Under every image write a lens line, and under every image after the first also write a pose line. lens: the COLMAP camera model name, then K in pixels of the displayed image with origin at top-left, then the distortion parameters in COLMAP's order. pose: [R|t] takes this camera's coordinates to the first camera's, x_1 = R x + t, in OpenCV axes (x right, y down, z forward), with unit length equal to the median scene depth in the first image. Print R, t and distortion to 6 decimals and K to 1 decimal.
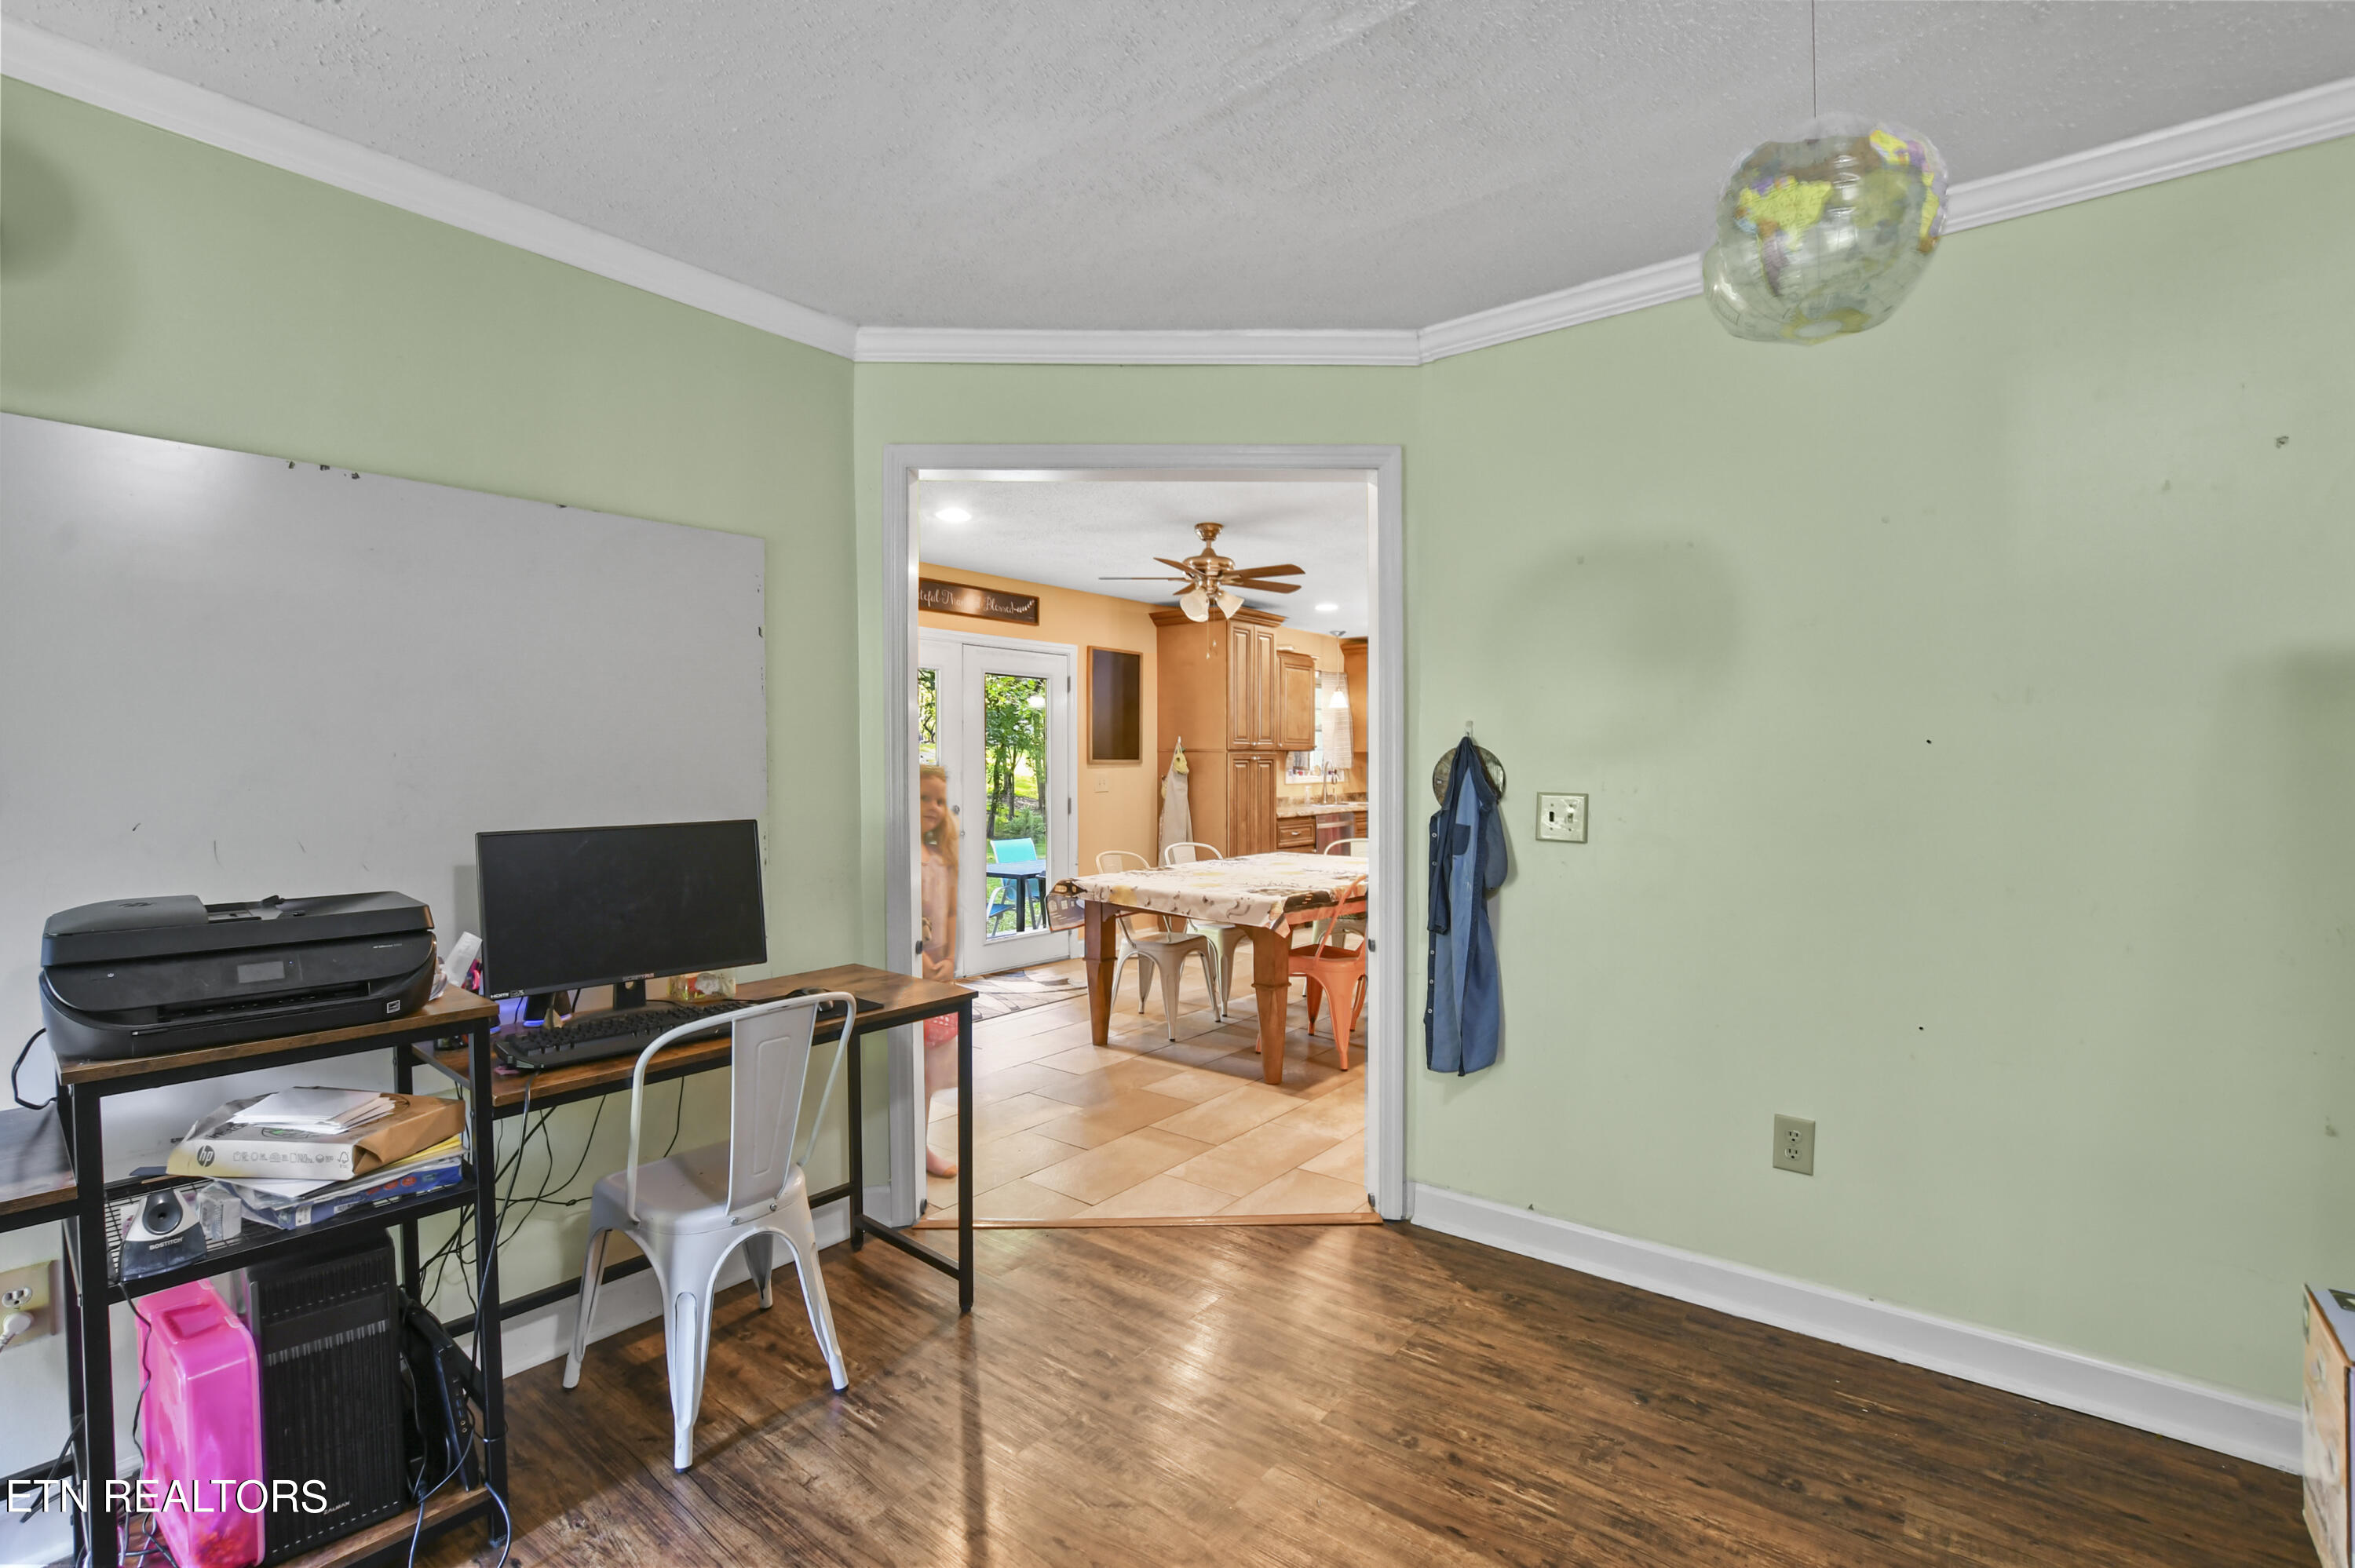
lens RADIAL K [[1037.6, 0, 1166.9], [0, 1037.6, 751.1], [0, 0, 1]] dist [-0.026429, 0.001269]
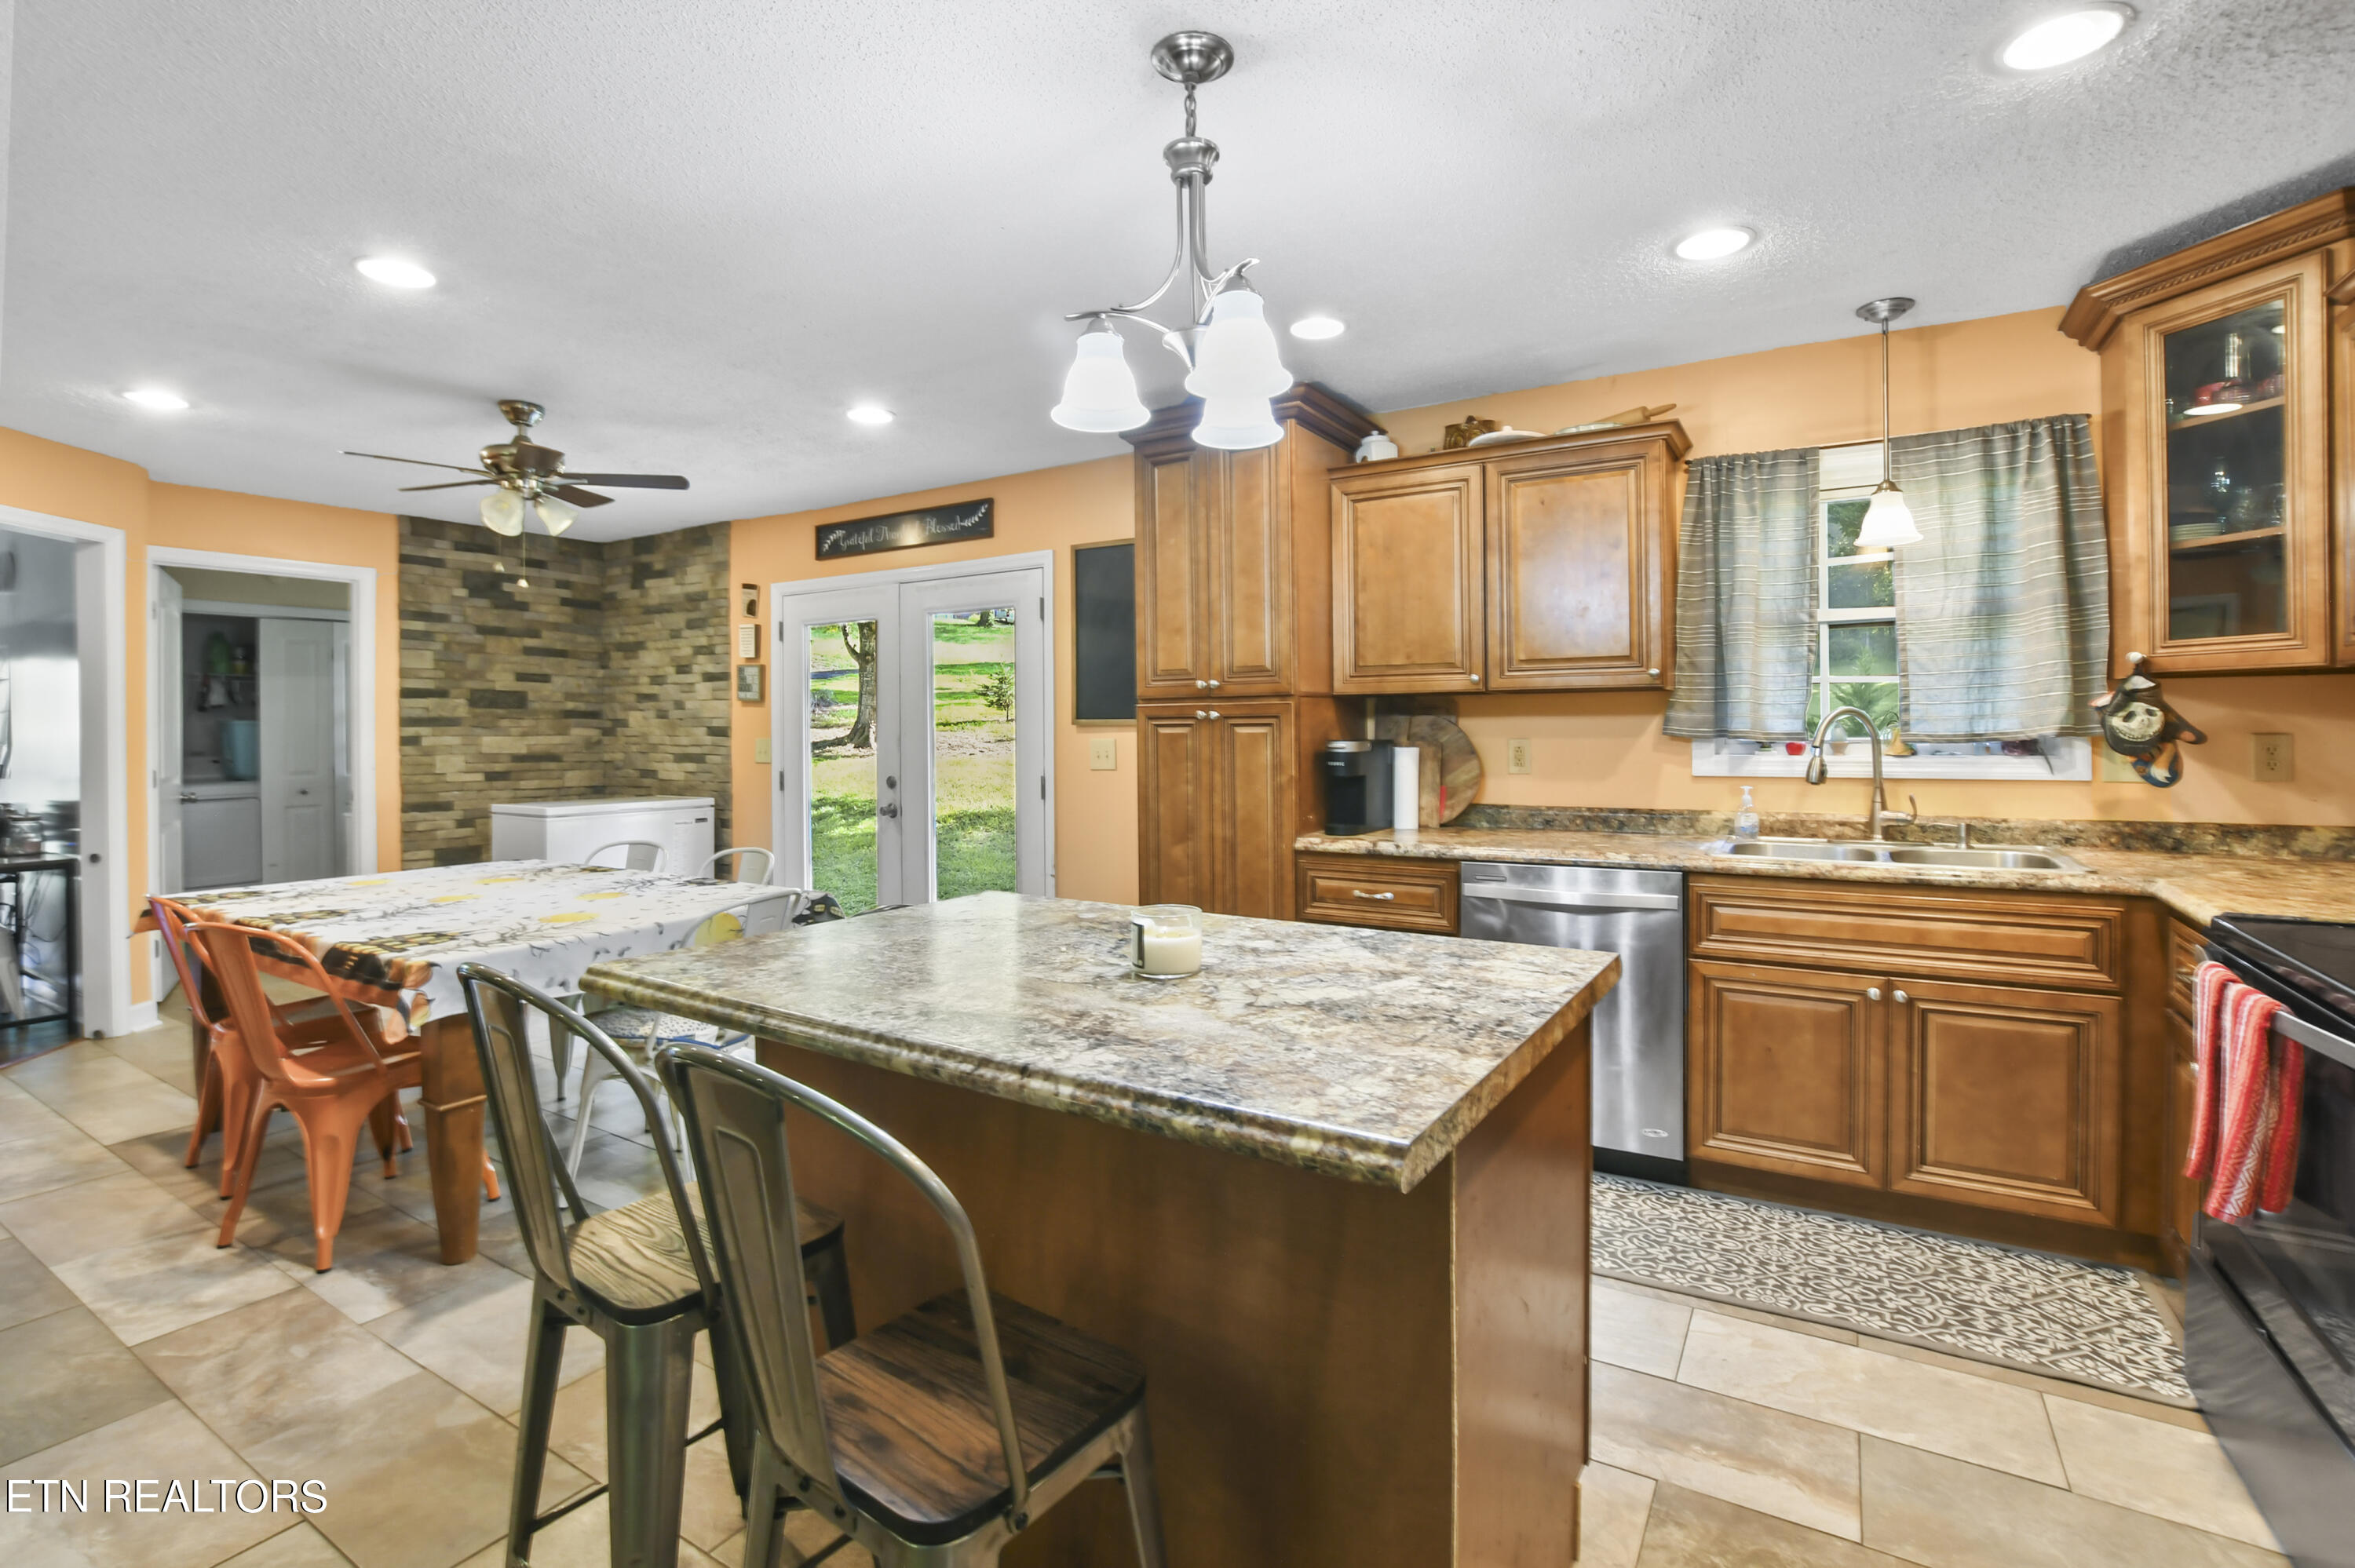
lens RADIAL K [[1049.5, 0, 1171.5], [0, 1049.5, 729.1], [0, 0, 1]] dist [-0.034093, -0.000497]
pose [[0.128156, 0.010403, -0.991699, 0.573795], [0.023630, 0.999629, 0.013540, 0.006339], [0.991473, -0.025169, 0.127862, 0.948150]]
